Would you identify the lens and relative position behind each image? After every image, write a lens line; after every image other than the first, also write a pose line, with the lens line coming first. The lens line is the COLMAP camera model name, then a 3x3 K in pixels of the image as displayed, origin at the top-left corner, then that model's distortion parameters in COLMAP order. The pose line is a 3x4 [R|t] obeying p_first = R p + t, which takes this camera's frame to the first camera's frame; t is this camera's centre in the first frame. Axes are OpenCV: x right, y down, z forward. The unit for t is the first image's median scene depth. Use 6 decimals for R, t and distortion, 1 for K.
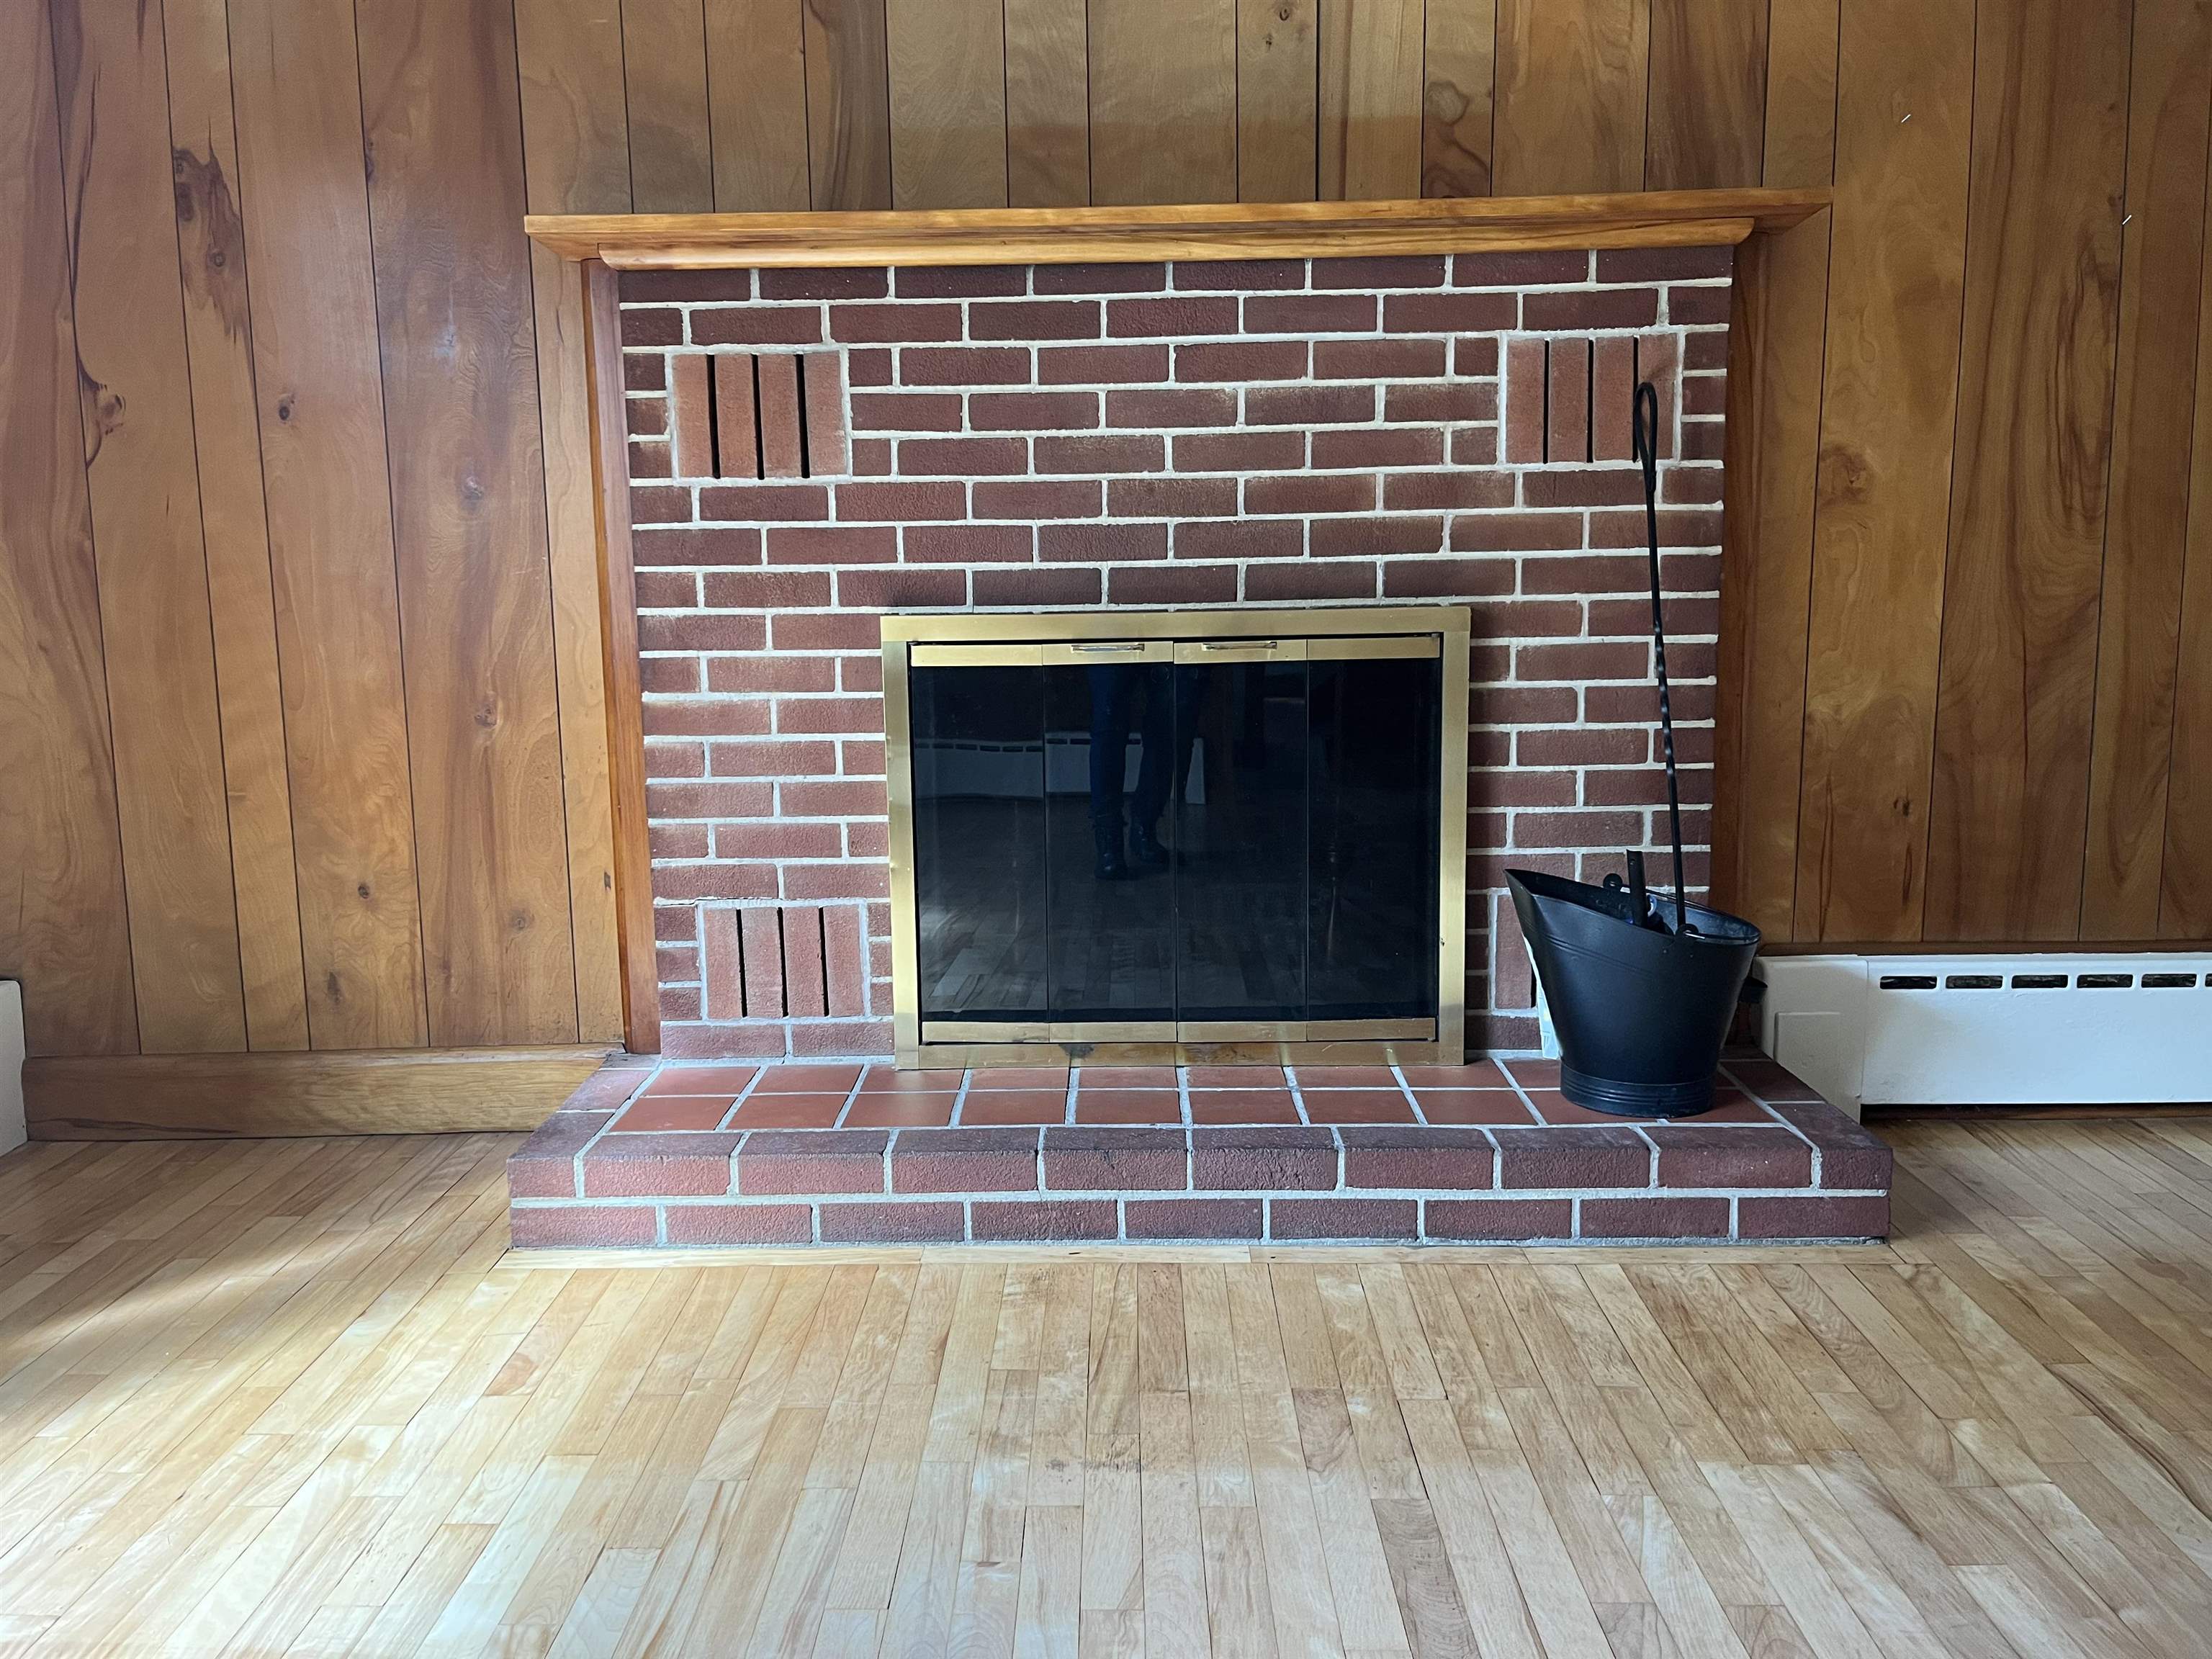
lens RADIAL K [[1626.4, 0, 1050.7], [0, 1626.4, 813.8], [0, 0, 1]] dist [0.067652, -0.088347]
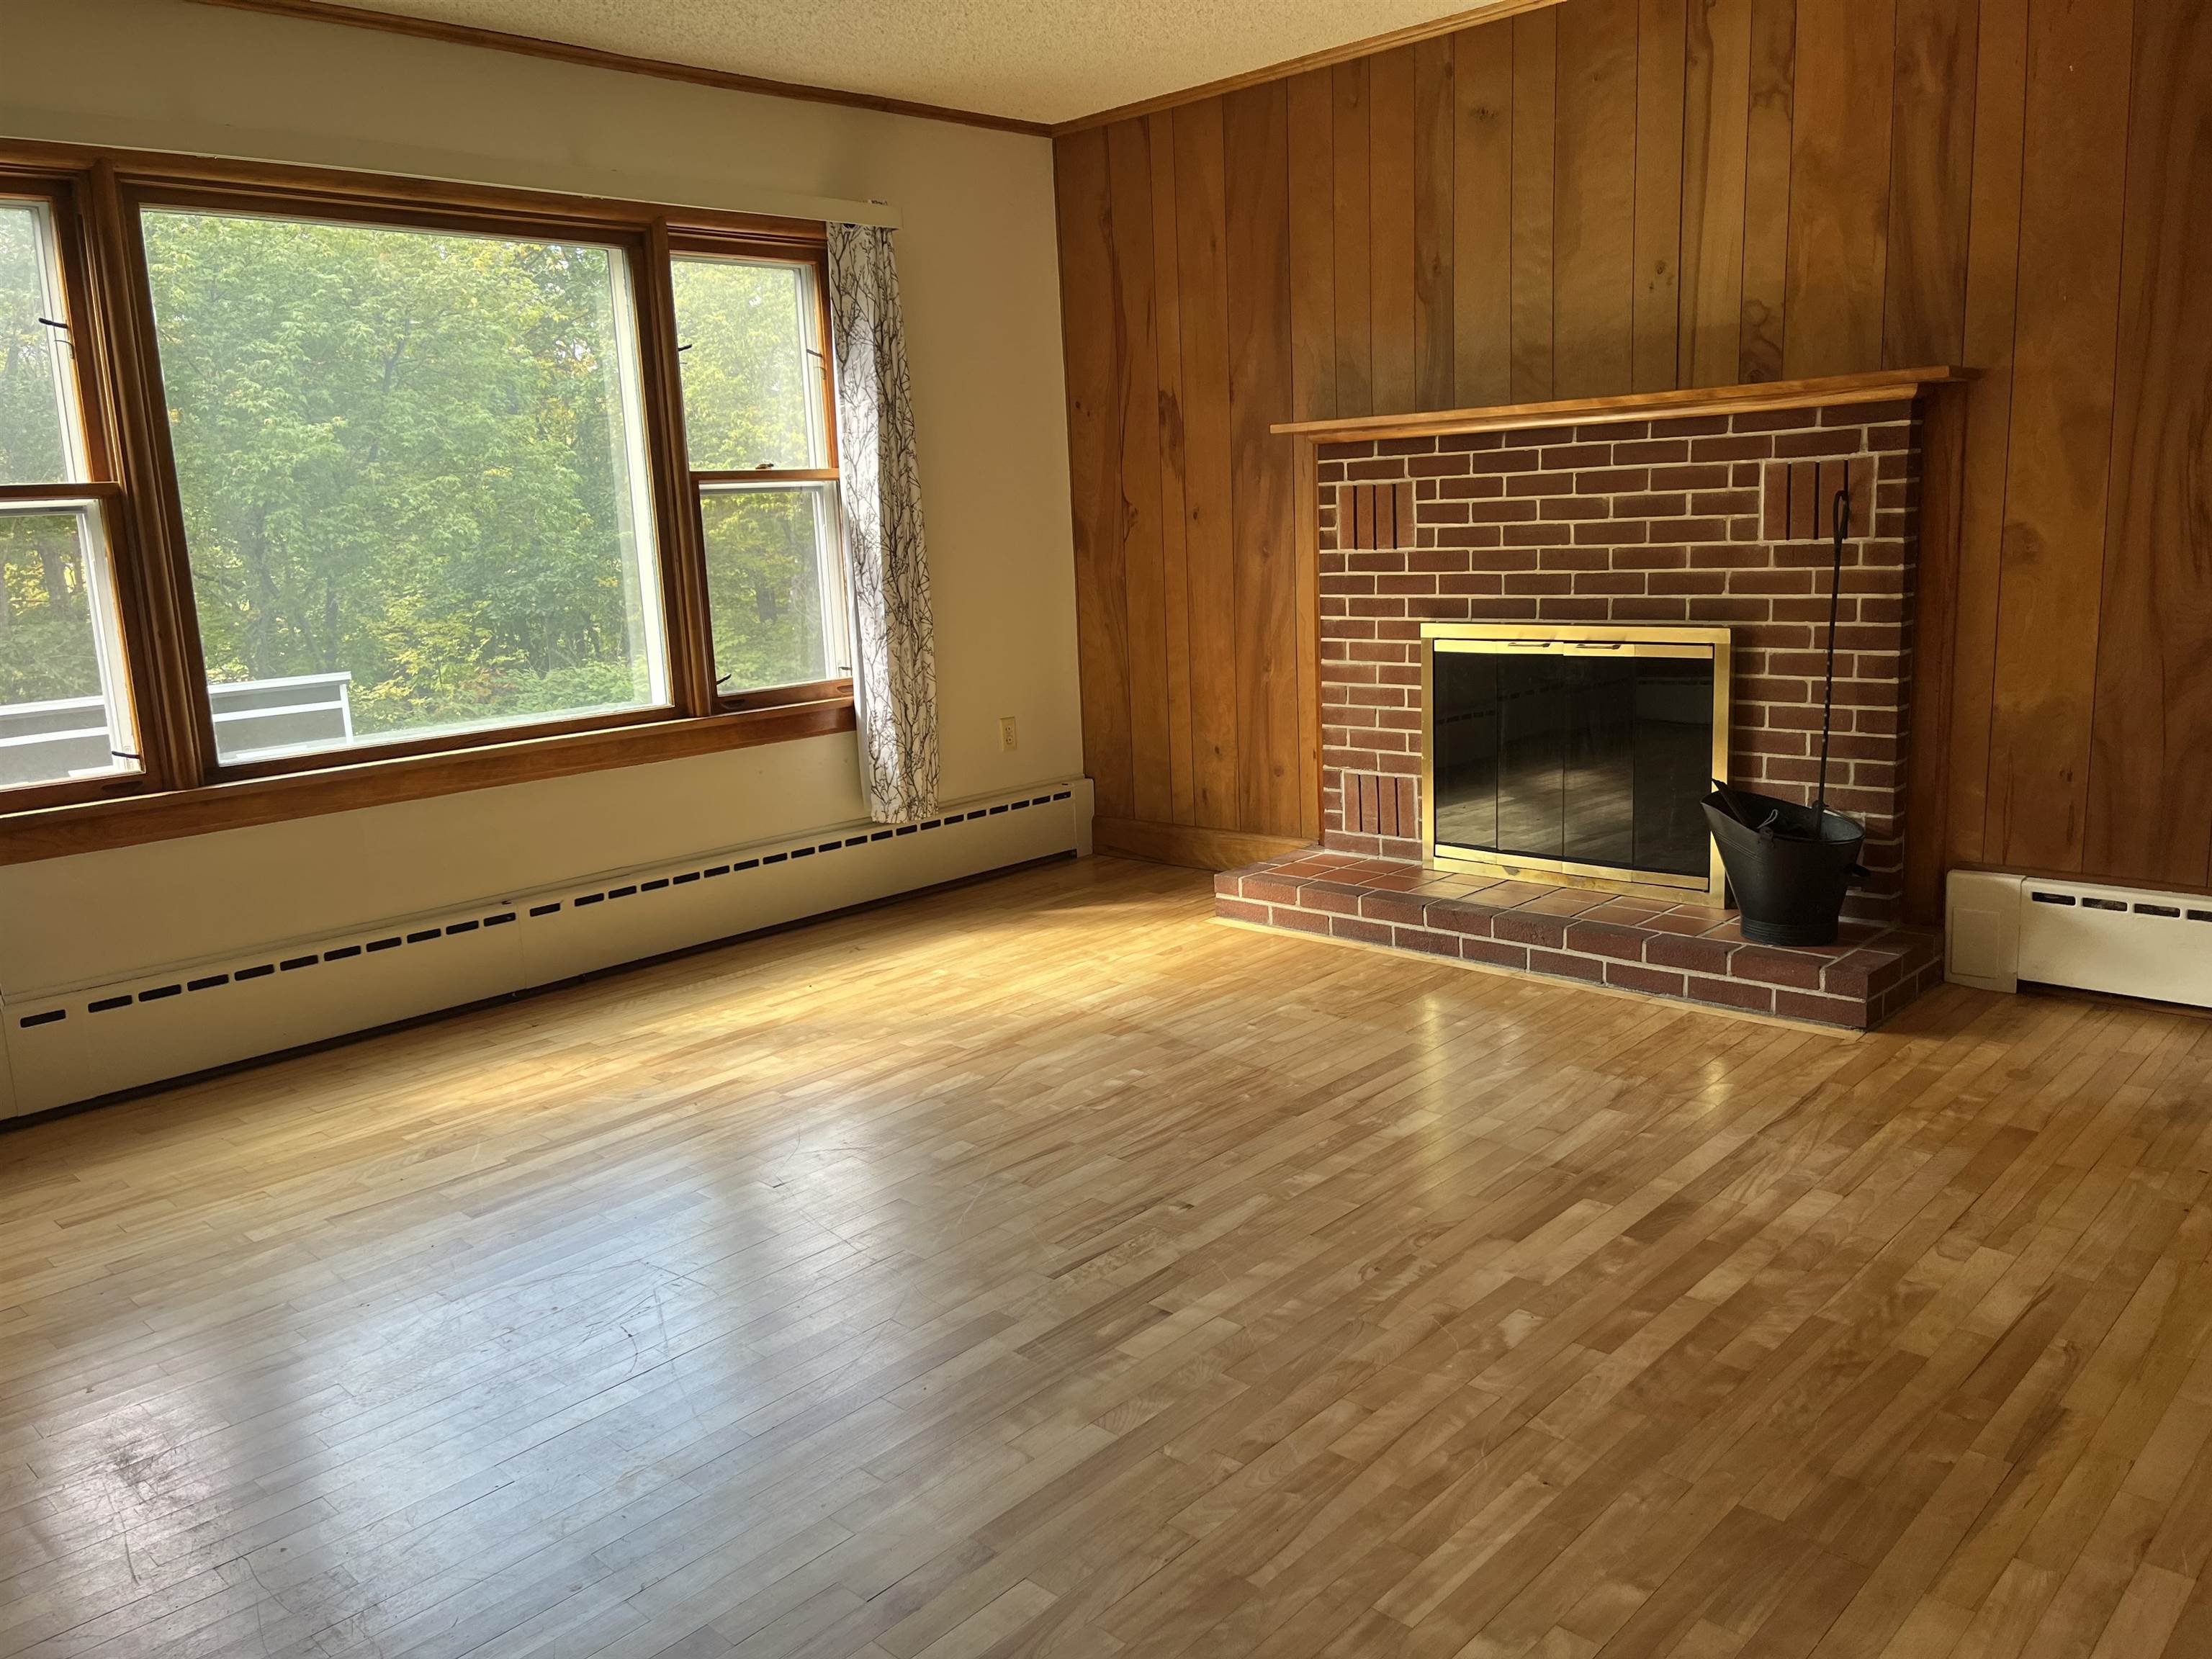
lens RADIAL K [[1677.9, 0, 1124.1], [0, 1677.9, 820.2], [0, 0, 1]] dist [0.073114, -0.124644]
pose [[0.743529, 0.106878, -0.660107, 0.933403], [-0.061070, 0.993872, 0.092130, -0.054083], [0.665909, -0.028189, 0.745500, -0.666211]]
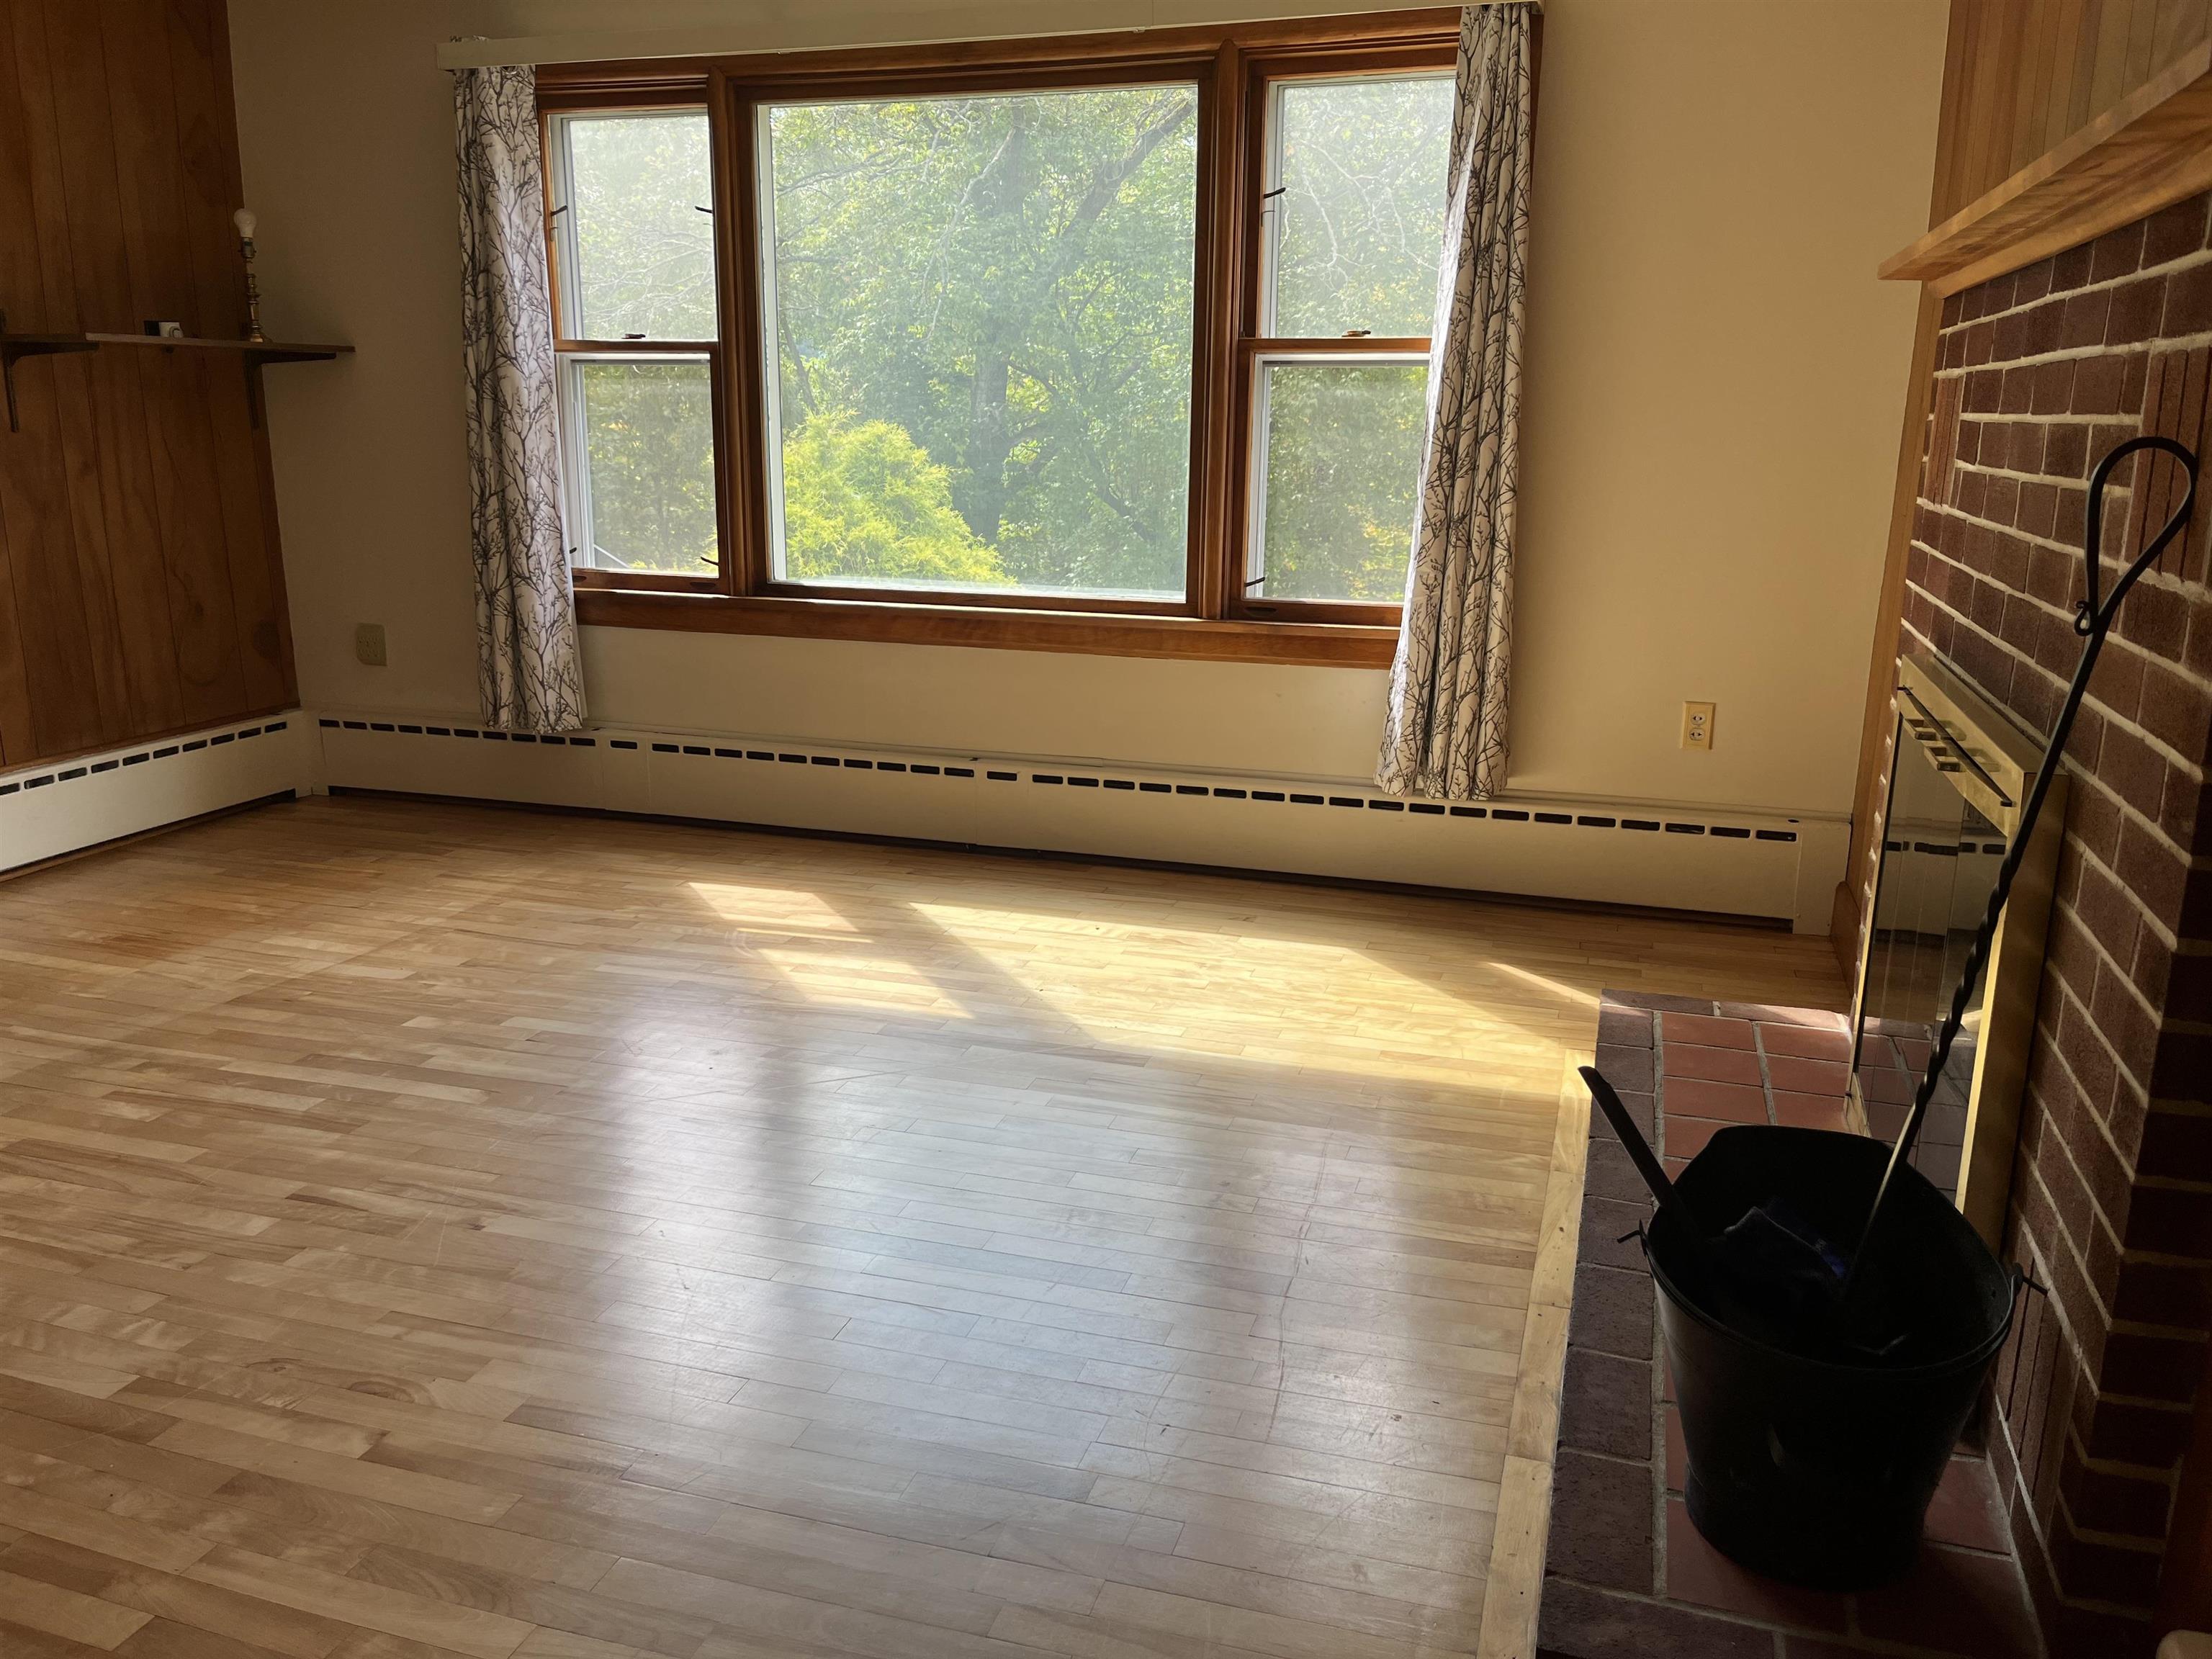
lens RADIAL K [[1677.9, 0, 1124.1], [0, 1677.9, 820.2], [0, 0, 1]] dist [0.073114, -0.124644]
pose [[-0.302111, 0.244656, -0.921342, 0.955521], [-0.133099, 0.946212, 0.294904, -0.263805], [0.943935, 0.211723, -0.253298, 0.832591]]
